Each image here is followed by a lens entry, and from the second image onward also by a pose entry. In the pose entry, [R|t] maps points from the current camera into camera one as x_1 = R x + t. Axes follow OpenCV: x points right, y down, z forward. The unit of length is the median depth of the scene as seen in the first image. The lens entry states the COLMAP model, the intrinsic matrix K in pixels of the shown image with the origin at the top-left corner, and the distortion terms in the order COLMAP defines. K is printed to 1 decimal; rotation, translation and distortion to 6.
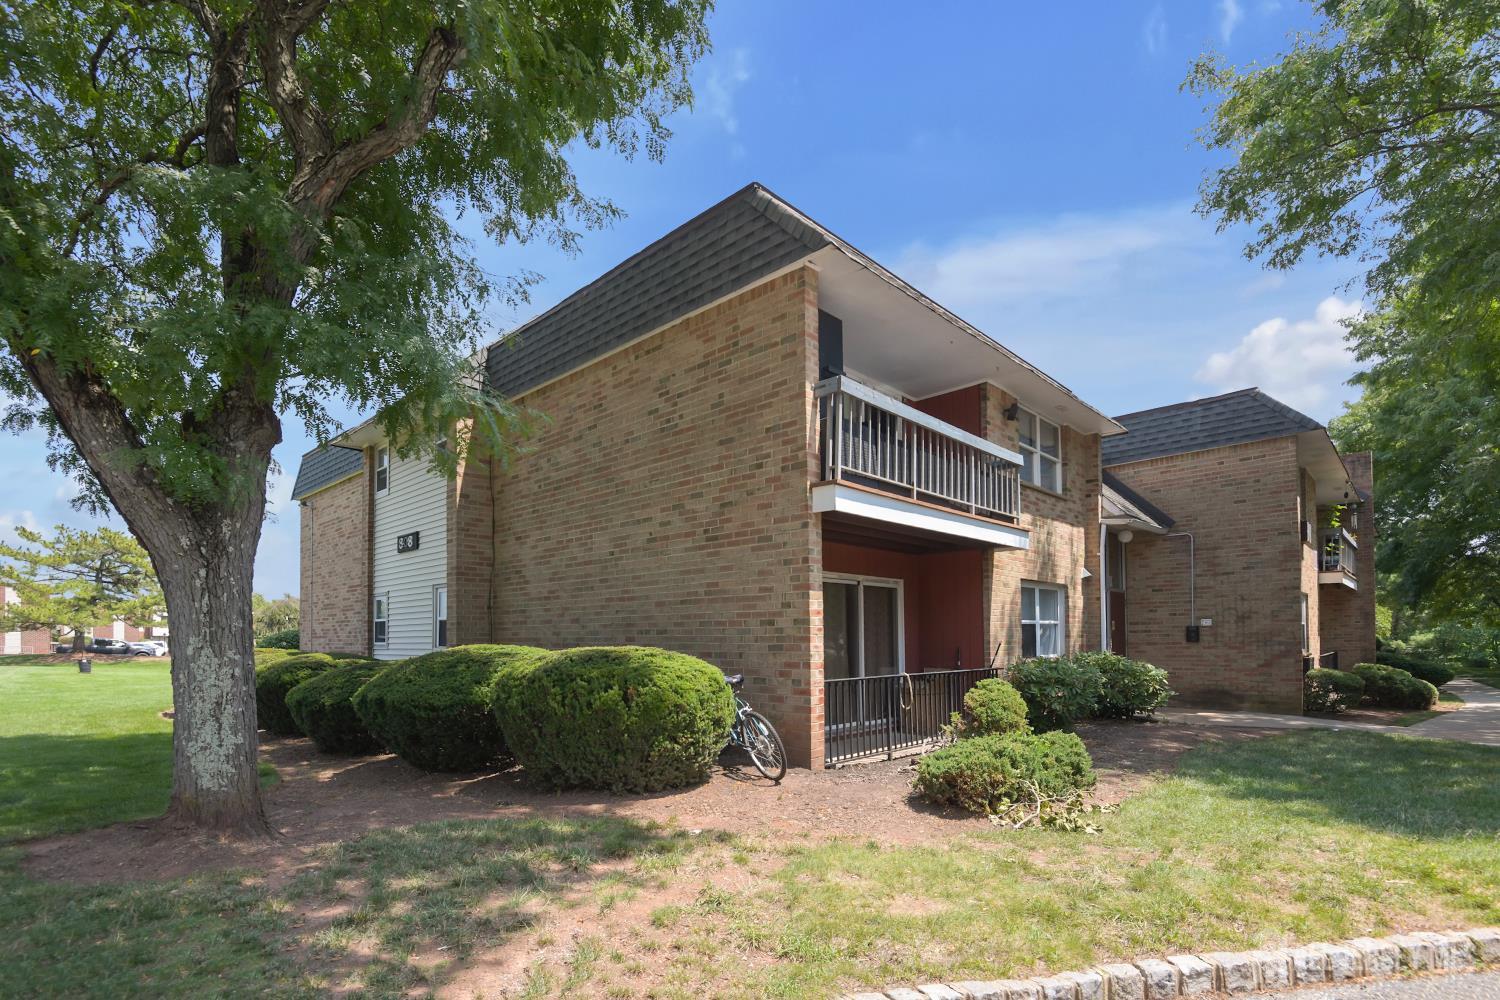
lens RADIAL K [[696.6, 0, 750.5], [0, 696.6, 497.4], [0, 0, 1]] dist [0.004756, 0.000340]
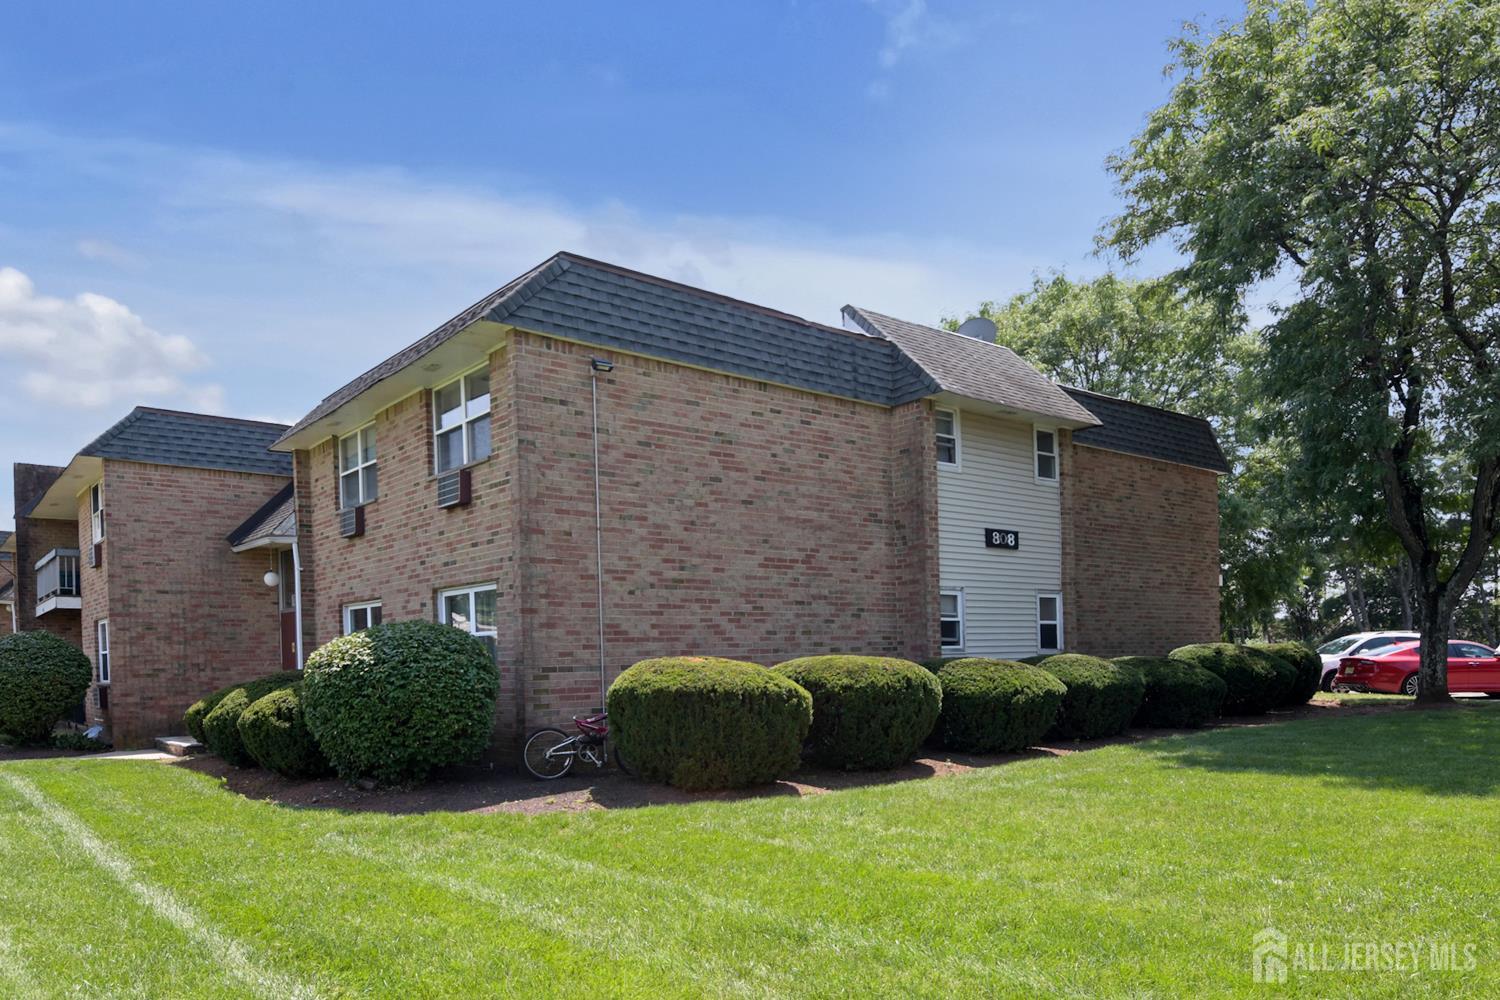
lens RADIAL K [[696.6, 0, 750.6], [0, 696.6, 501.5], [0, 0, 1]] dist [0.004756, 0.000340]
pose [[0.290037, 0.182816, 0.939392, -1.831974], [-0.196458, 0.972054, -0.128516, 0.251127], [-0.936634, -0.147276, 0.317847, 1.277393]]
